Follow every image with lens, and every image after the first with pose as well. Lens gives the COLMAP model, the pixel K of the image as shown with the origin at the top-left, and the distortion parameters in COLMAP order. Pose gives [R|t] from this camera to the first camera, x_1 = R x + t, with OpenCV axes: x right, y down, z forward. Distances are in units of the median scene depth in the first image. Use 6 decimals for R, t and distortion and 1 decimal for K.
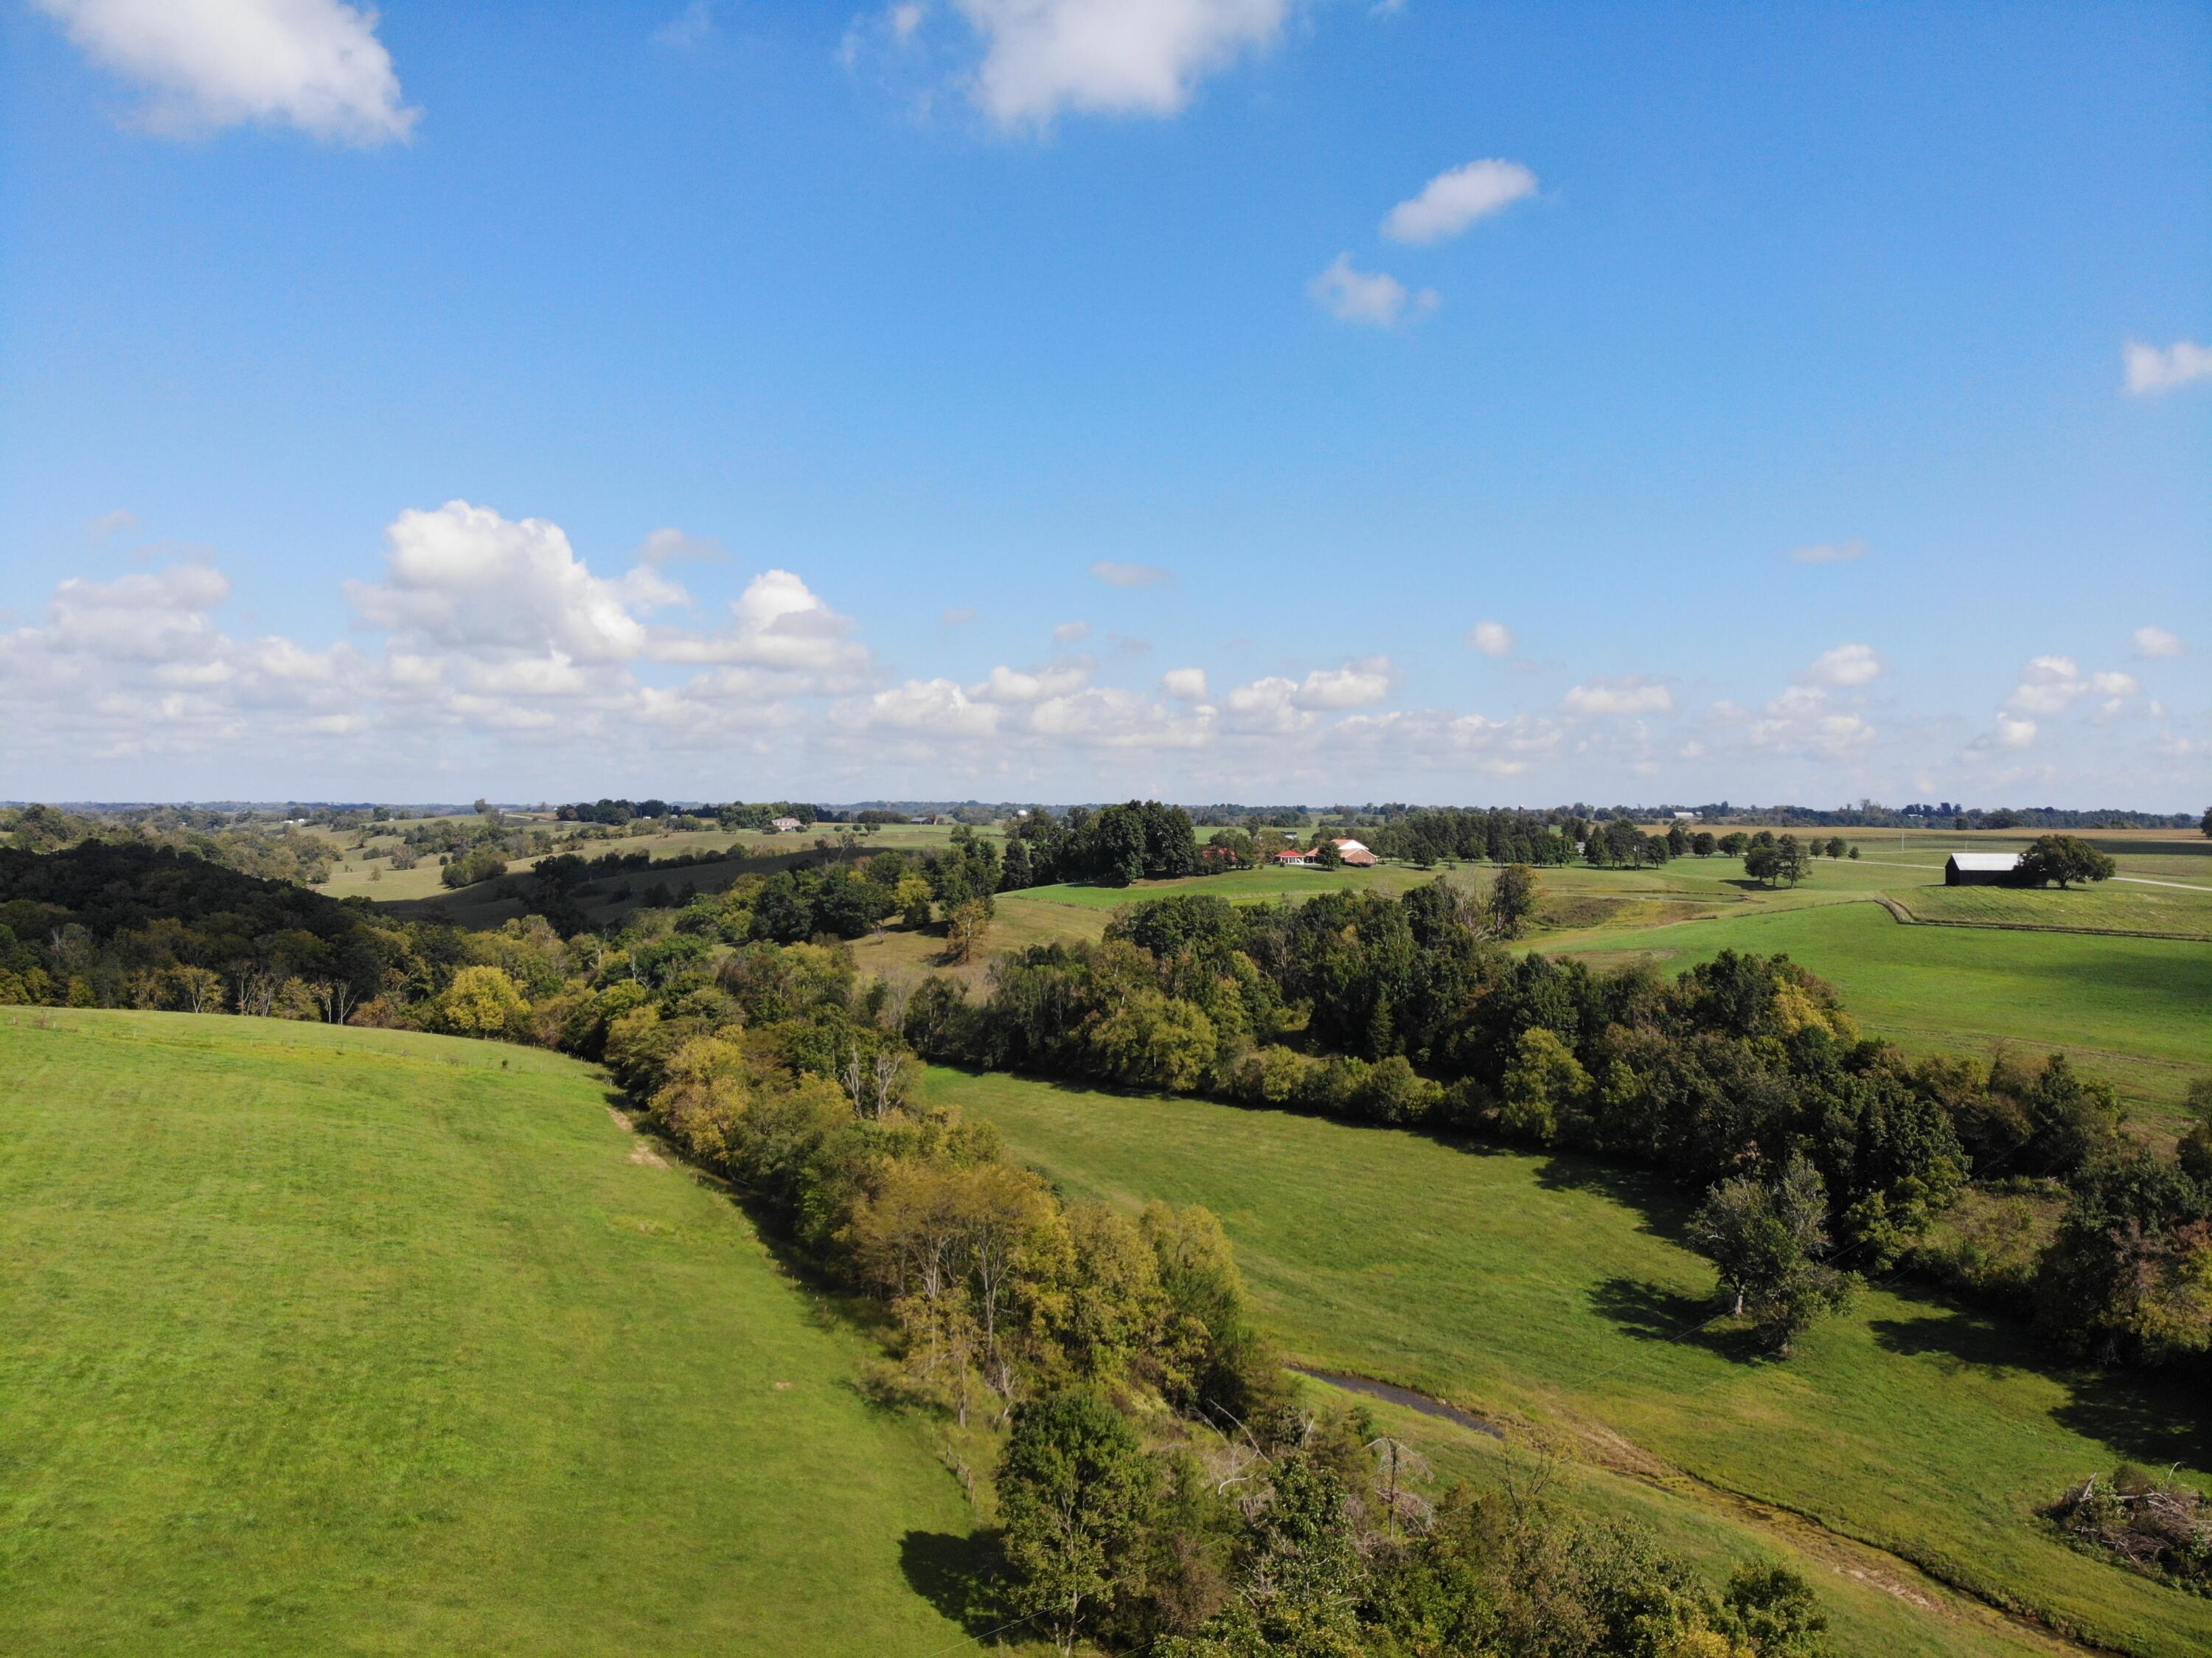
lens RADIAL K [[1505.5, 0, 1040.2], [0, 1505.5, 862.6], [0, 0, 1]] dist [0.189051, -0.311843]
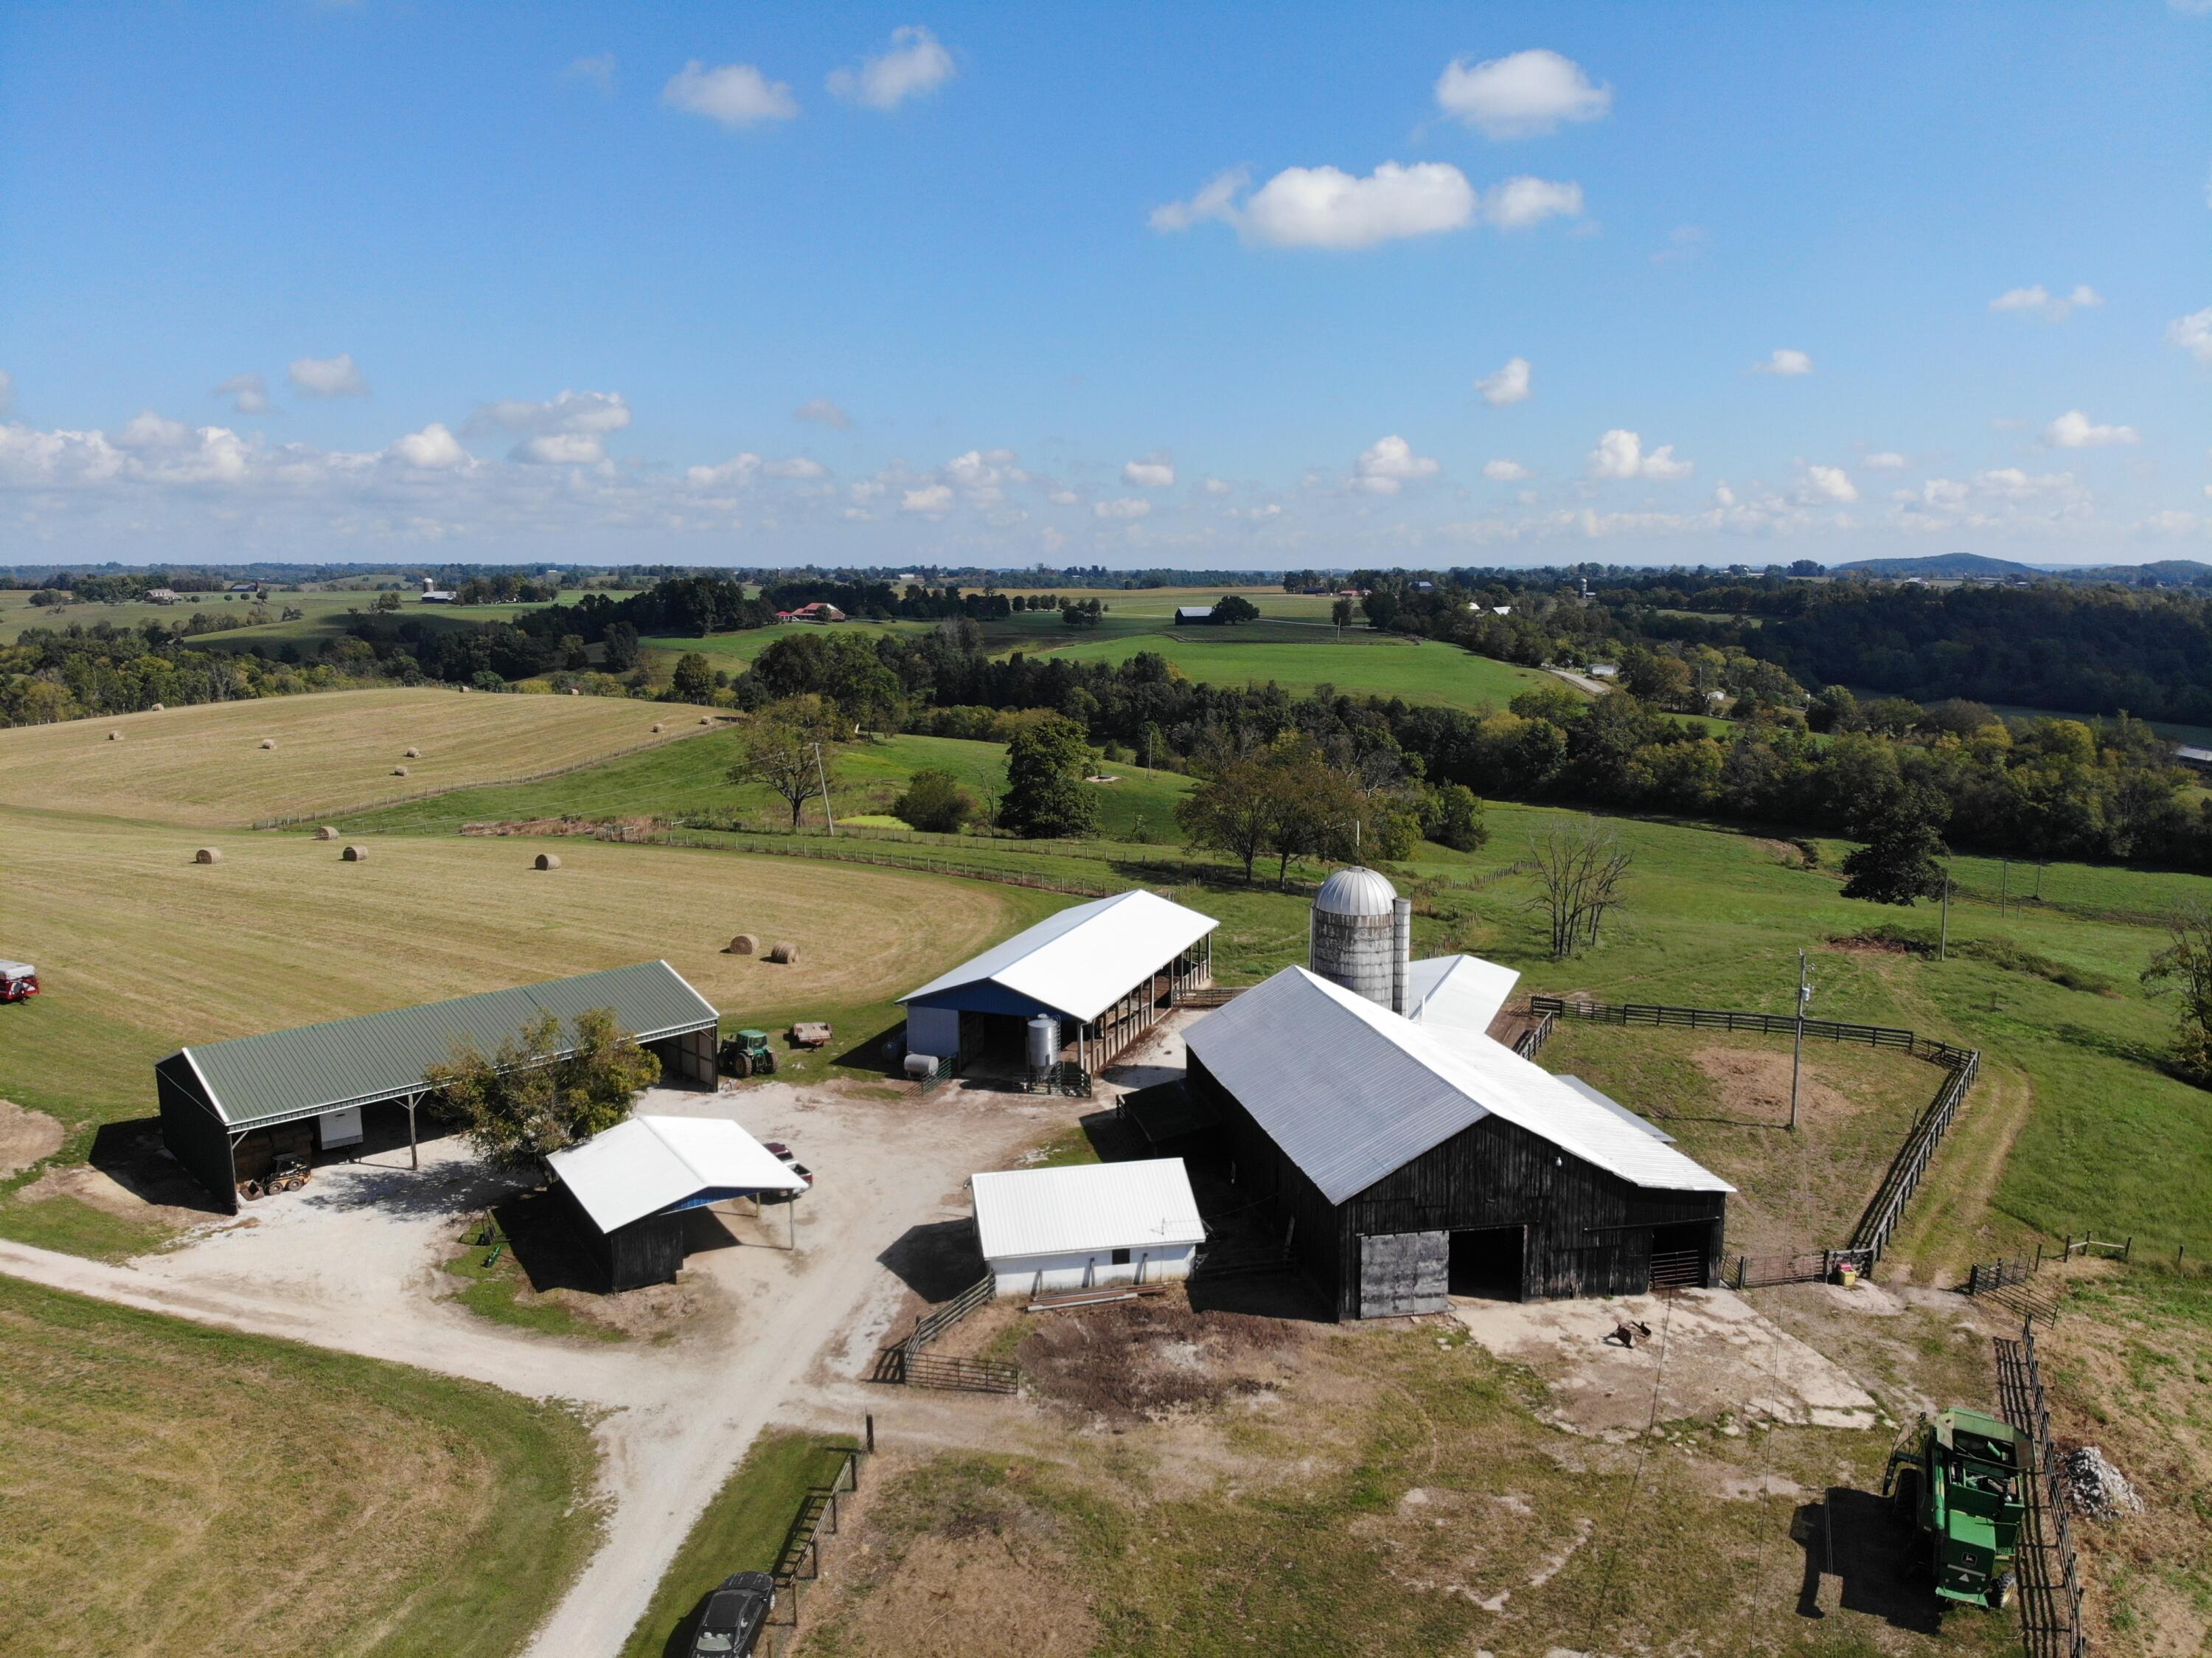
lens RADIAL K [[1588.1, 0, 1106.0], [0, 1588.1, 829.0], [0, 0, 1]] dist [0.091697, -0.189636]
pose [[0.850579, -0.086729, 0.518646, -0.603258], [0.019986, 0.990924, 0.132927, 0.003769], [-0.525467, -0.102699, 0.844593, -0.707670]]
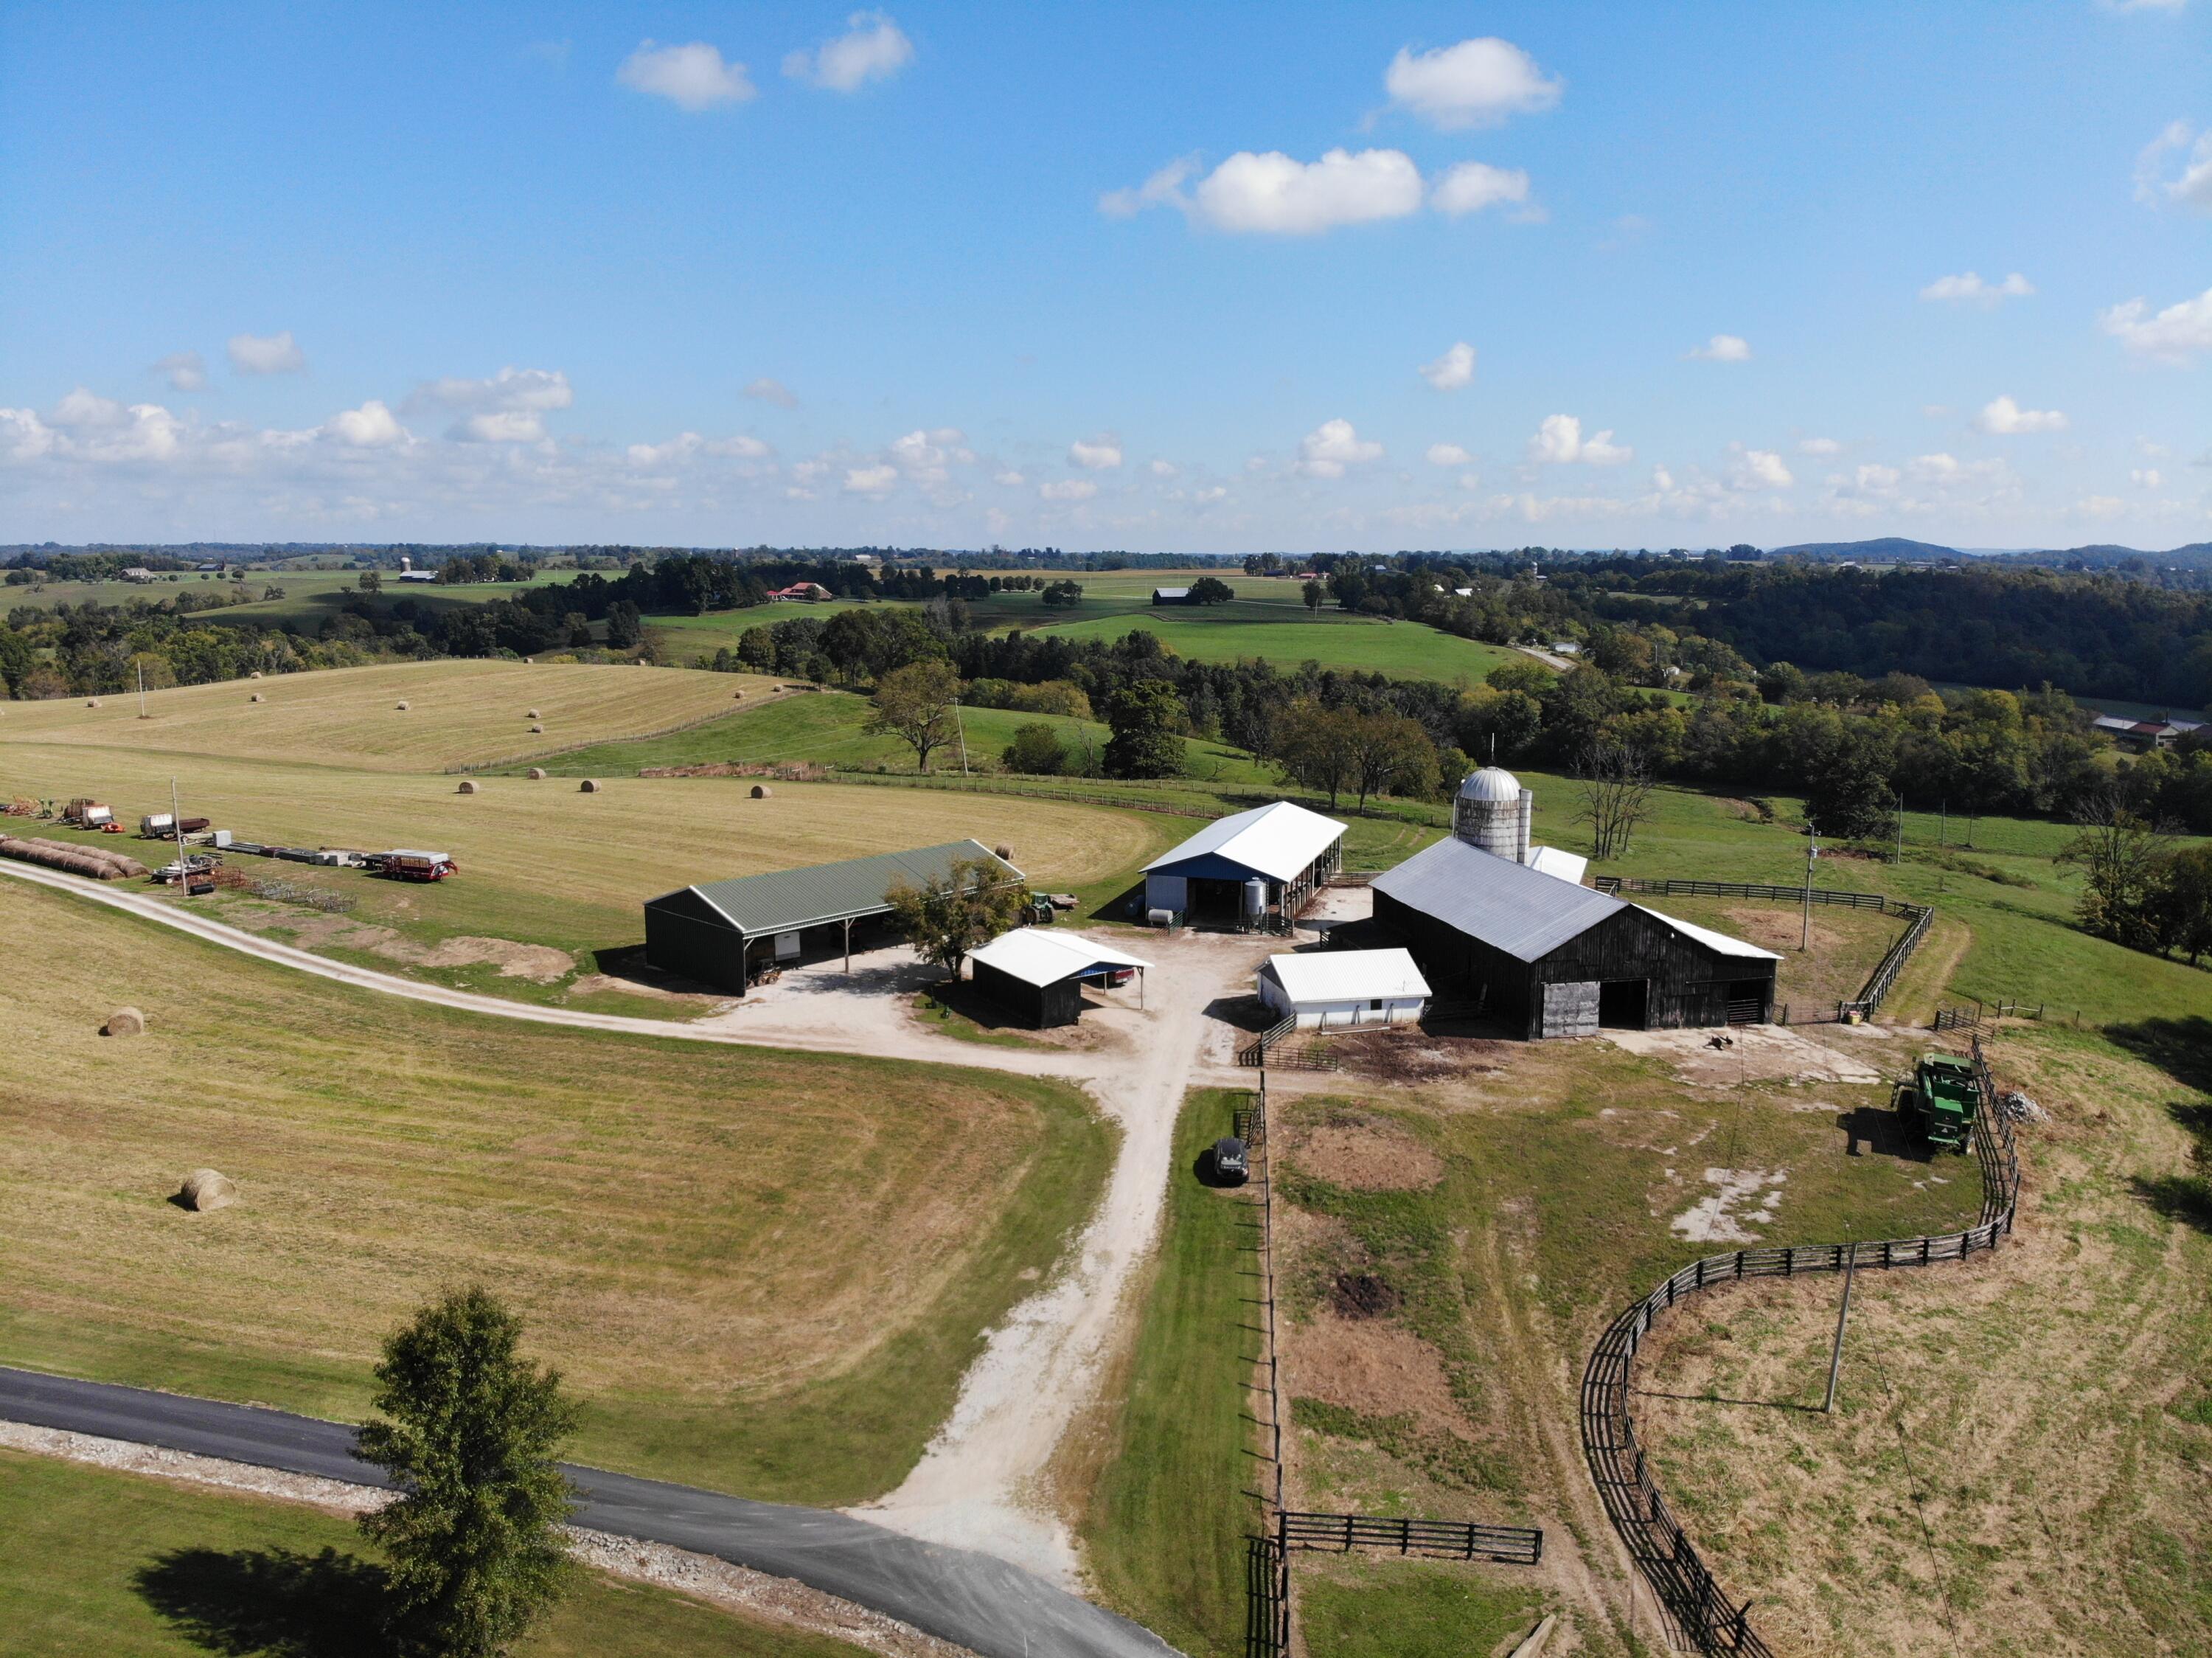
lens RADIAL K [[1588.1, 0, 1106.0], [0, 1588.1, 829.0], [0, 0, 1]] dist [0.091697, -0.189636]
pose [[0.831869, -0.094642, 0.546842, -0.700033], [0.017721, 0.989379, 0.144273, 0.005986], [-0.554689, -0.110326, 0.824711, -0.757749]]
